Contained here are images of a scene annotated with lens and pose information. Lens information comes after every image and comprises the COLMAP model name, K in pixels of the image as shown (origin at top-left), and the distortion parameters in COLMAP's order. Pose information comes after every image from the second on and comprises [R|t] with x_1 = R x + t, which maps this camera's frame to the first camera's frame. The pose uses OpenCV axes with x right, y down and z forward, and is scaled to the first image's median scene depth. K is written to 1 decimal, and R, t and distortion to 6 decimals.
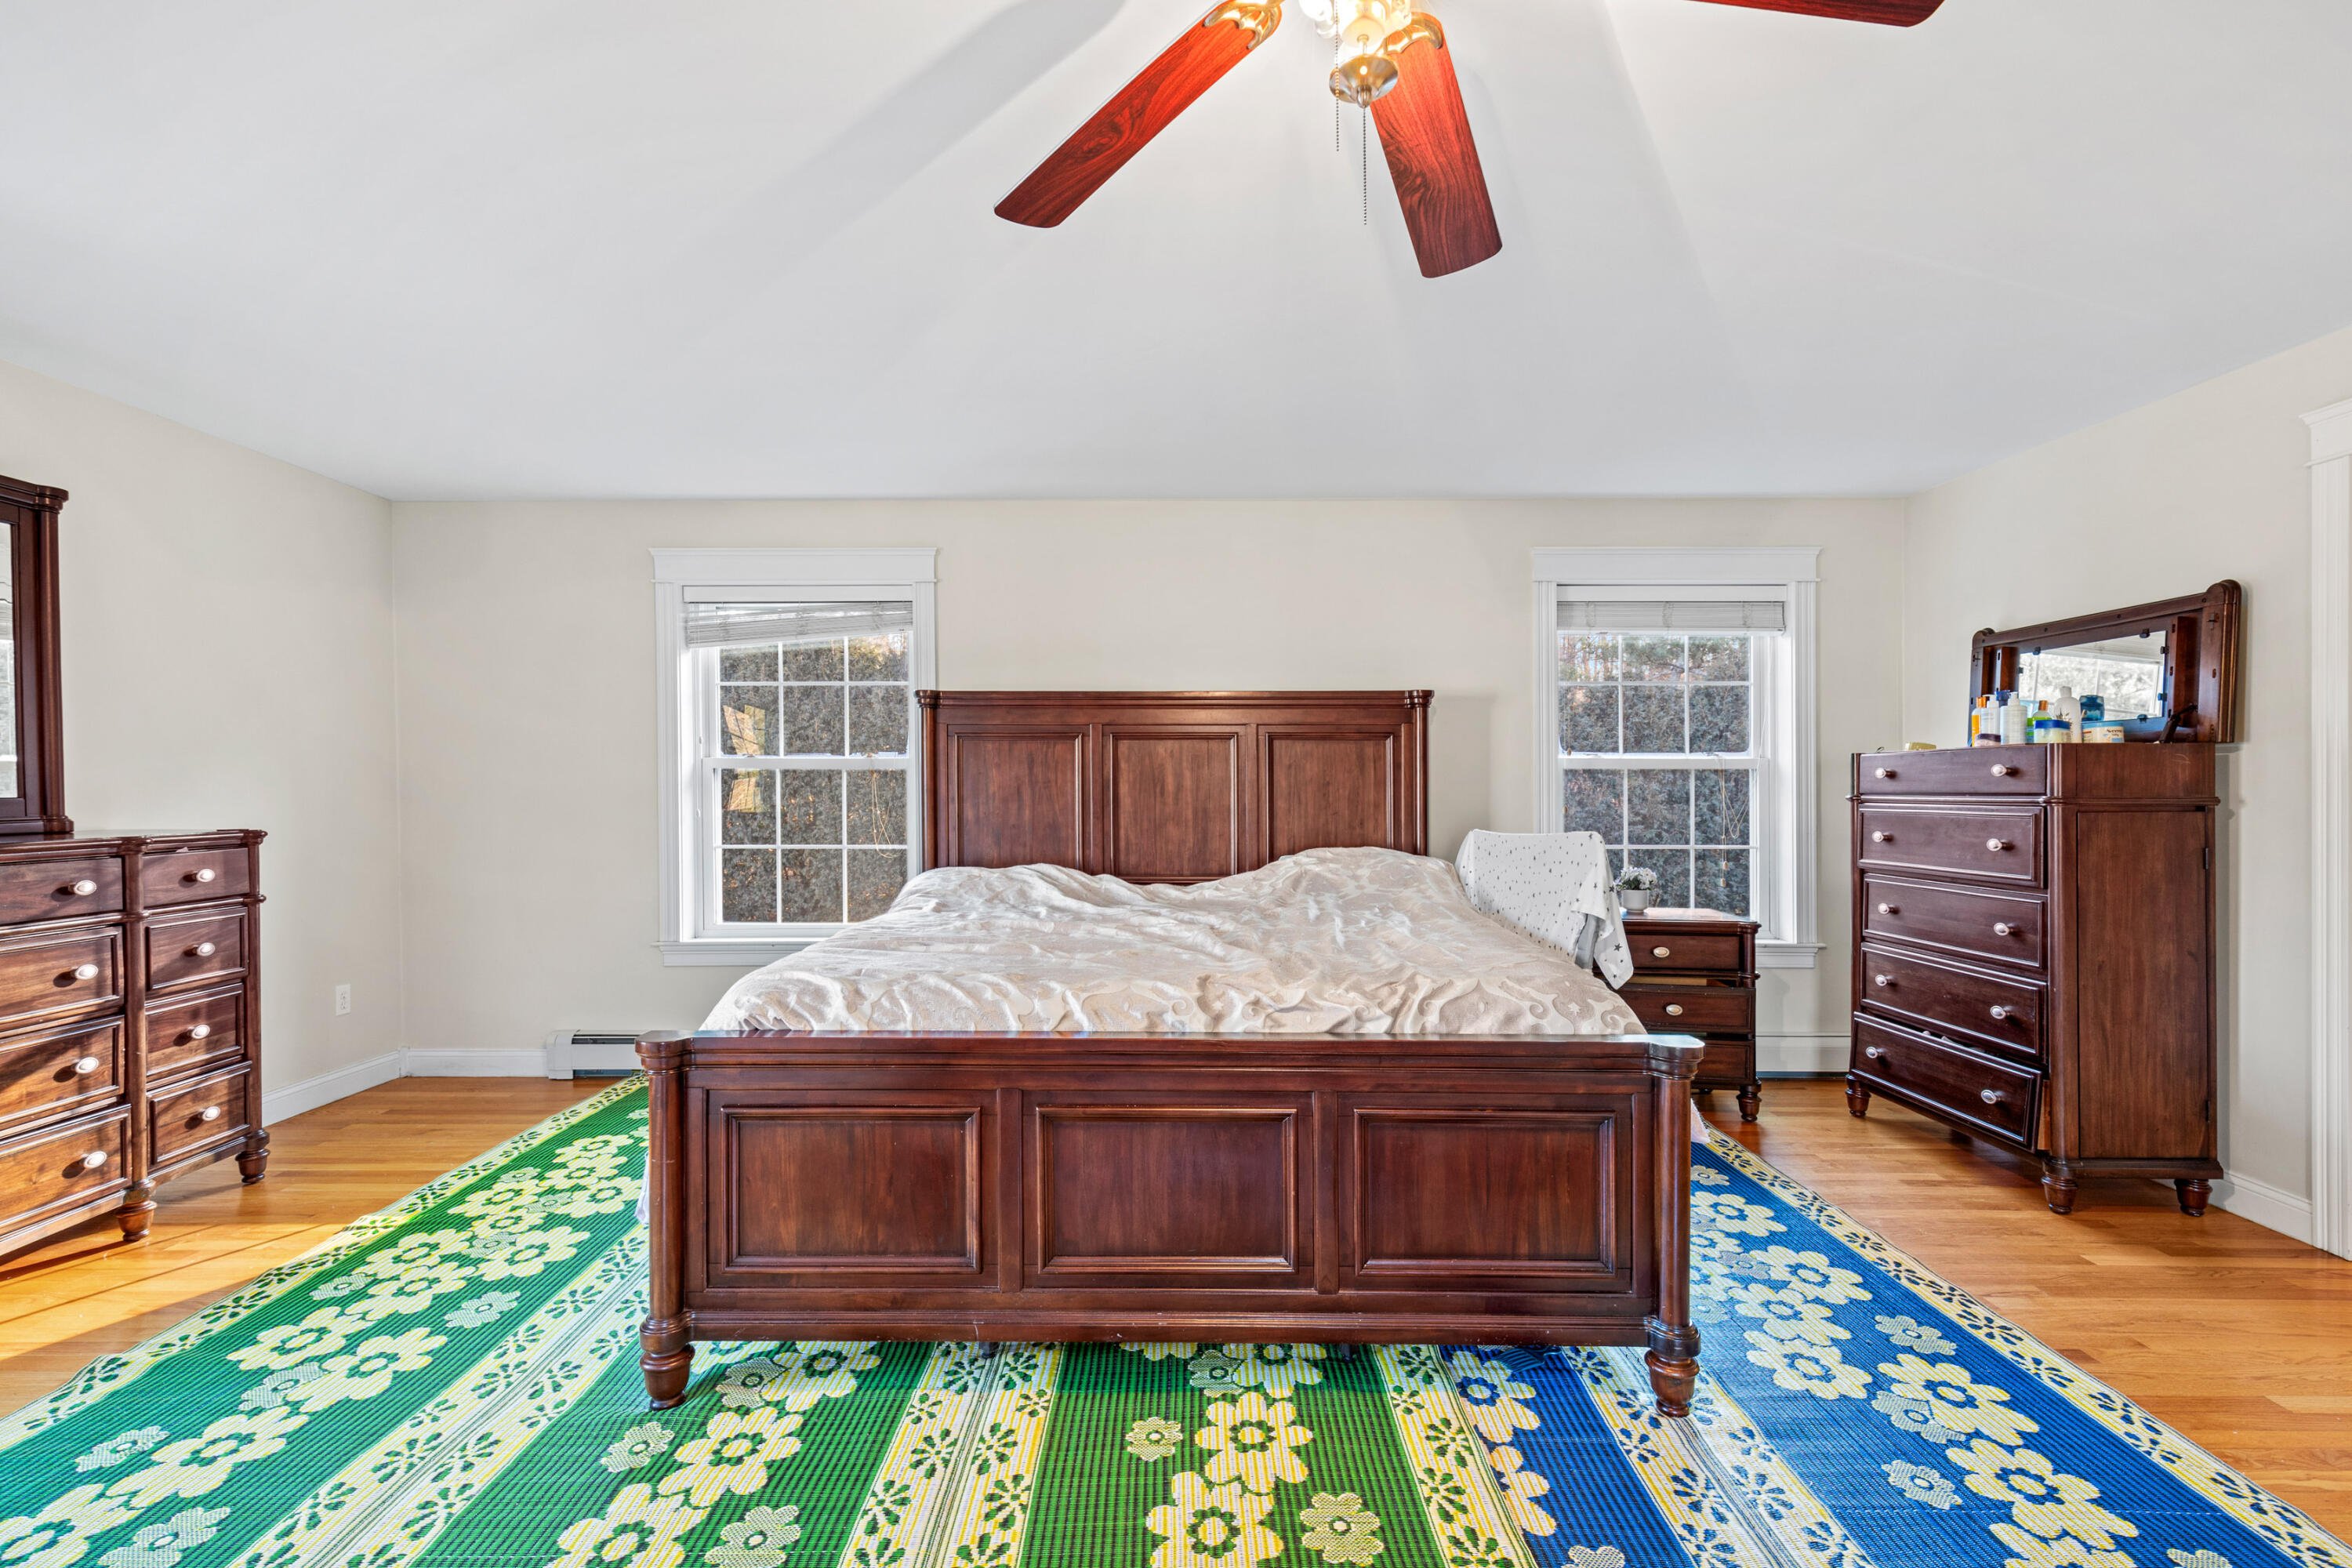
lens RADIAL K [[1059.9, 0, 1174.3], [0, 1059.9, 794.4], [0, 0, 1]] dist [0.003509, -0.000020]
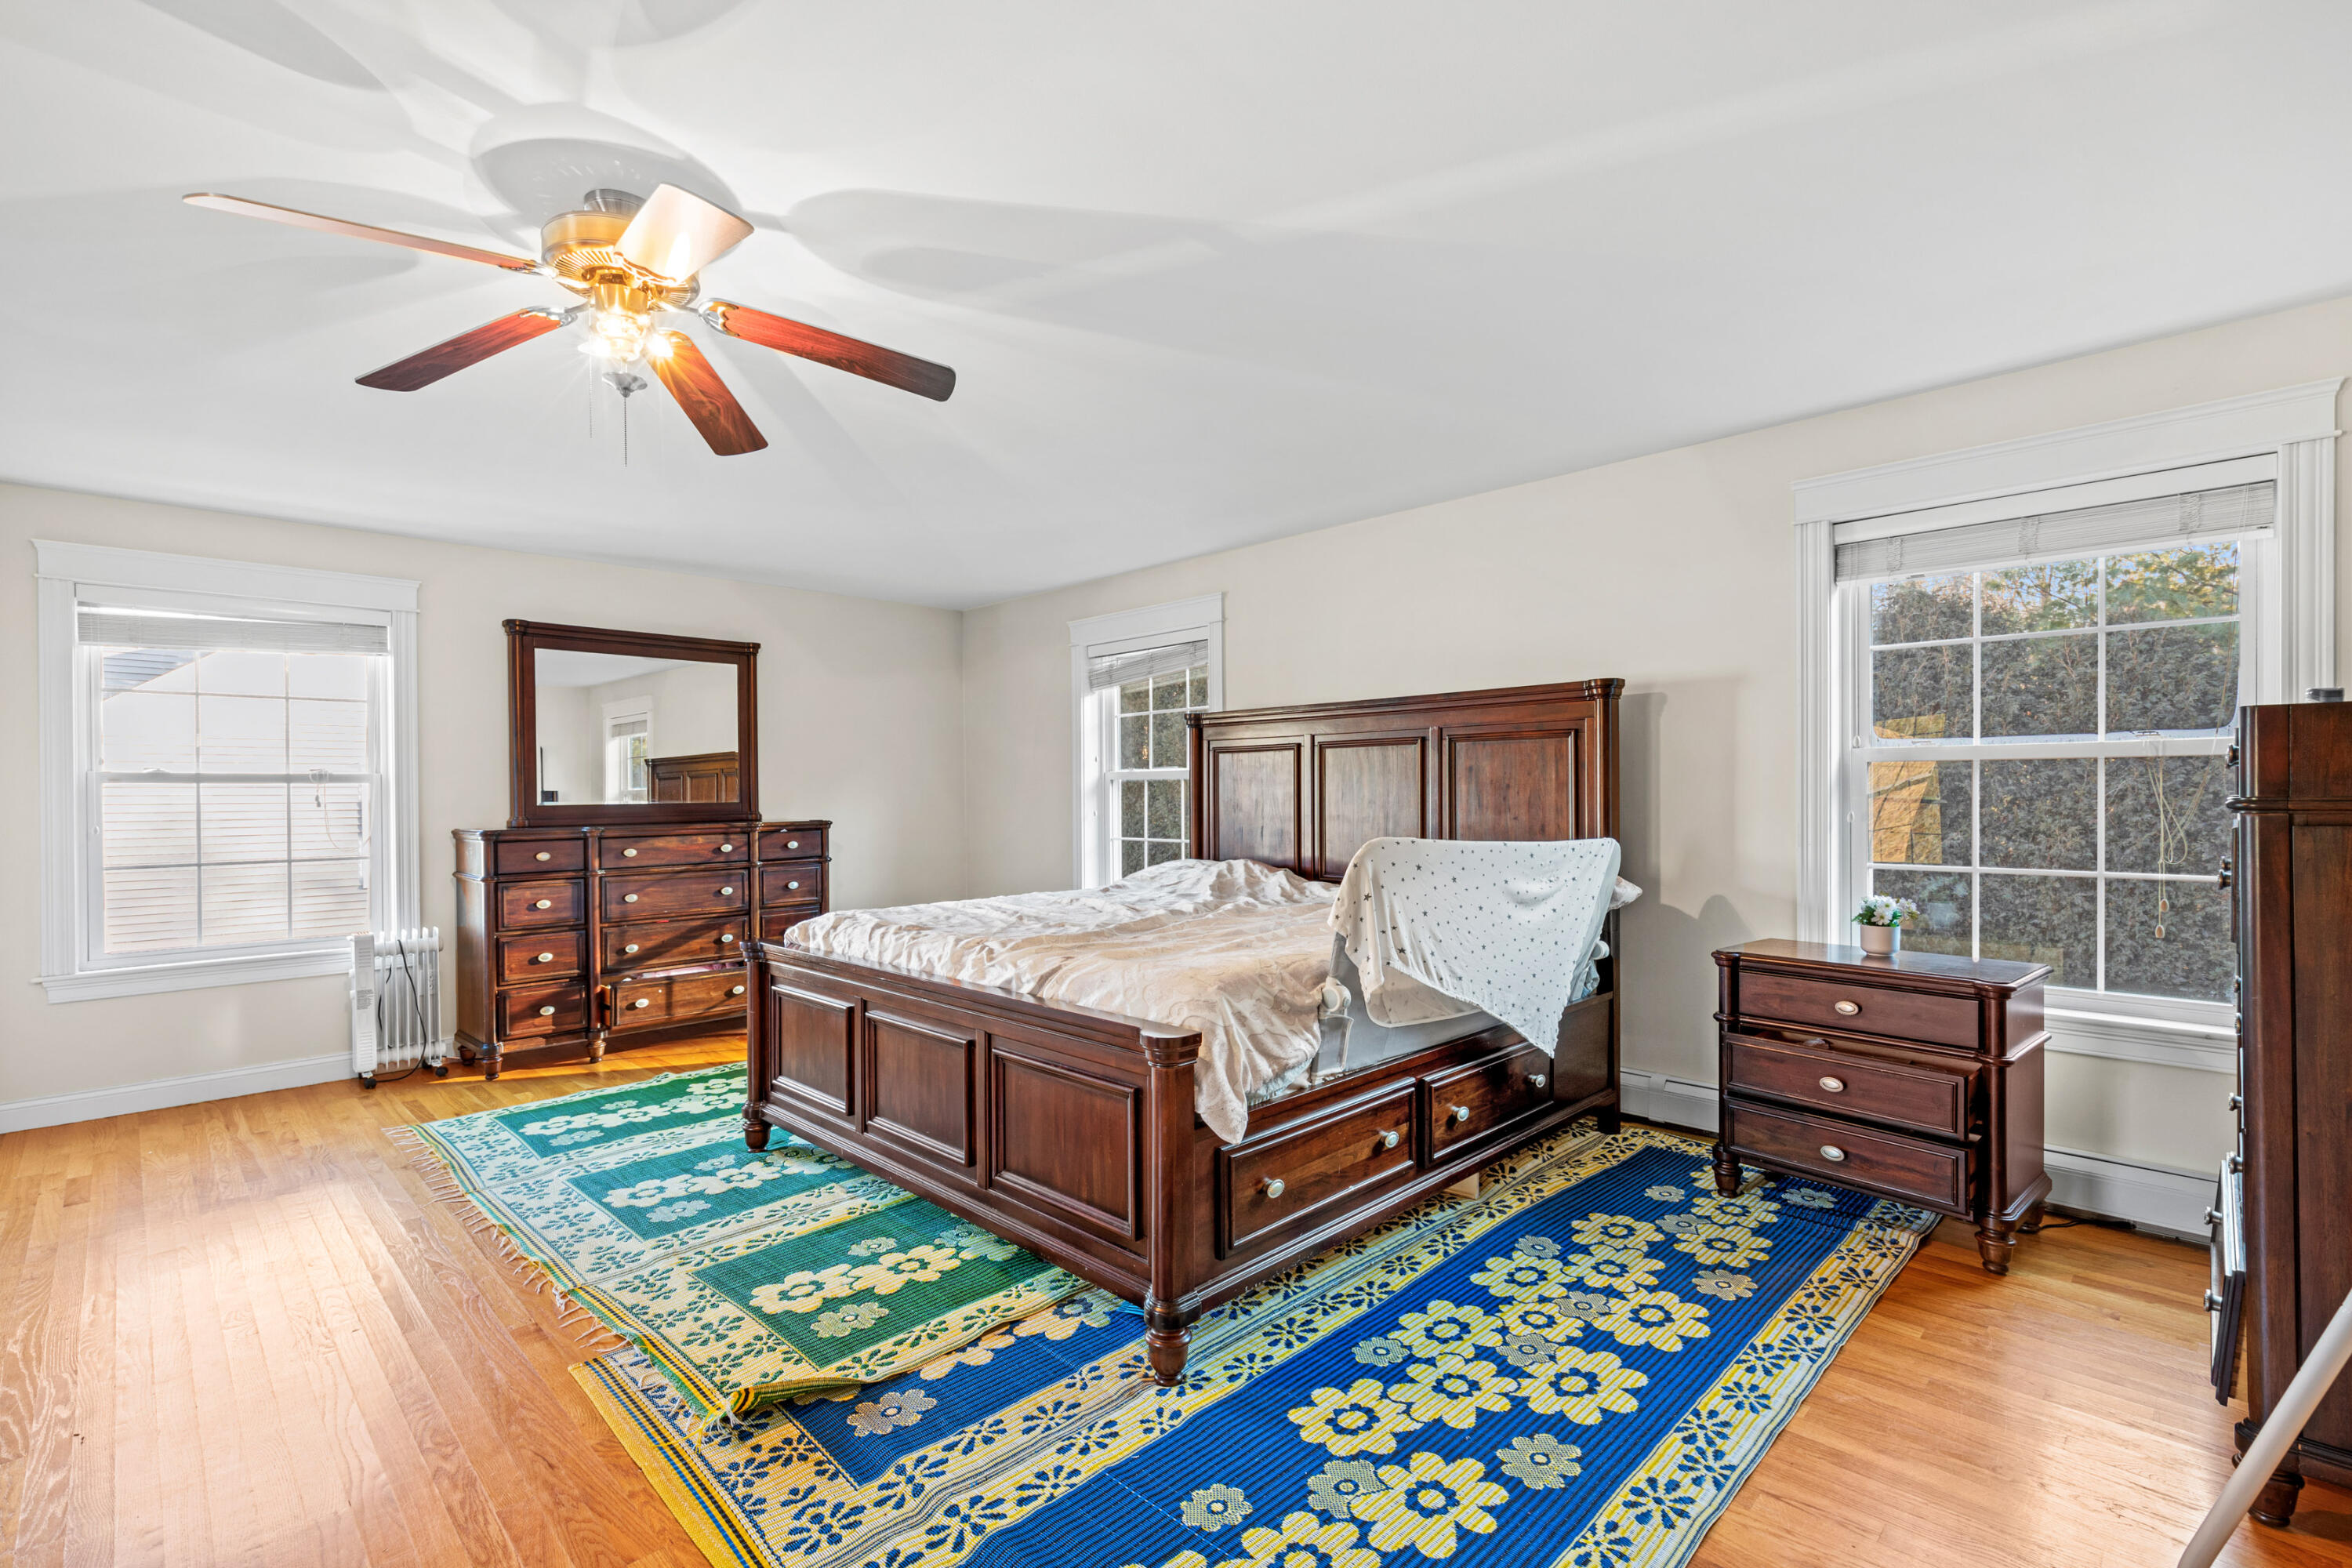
lens RADIAL K [[1059.9, 0, 1171.0], [0, 1059.9, 785.6], [0, 0, 1]] dist [0.003509, -0.000020]
pose [[0.705863, -0.011404, -0.708257, 0.978470], [0.004819, 0.999925, -0.011298, -0.002471], [0.708332, 0.004561, 0.705865, 0.199294]]
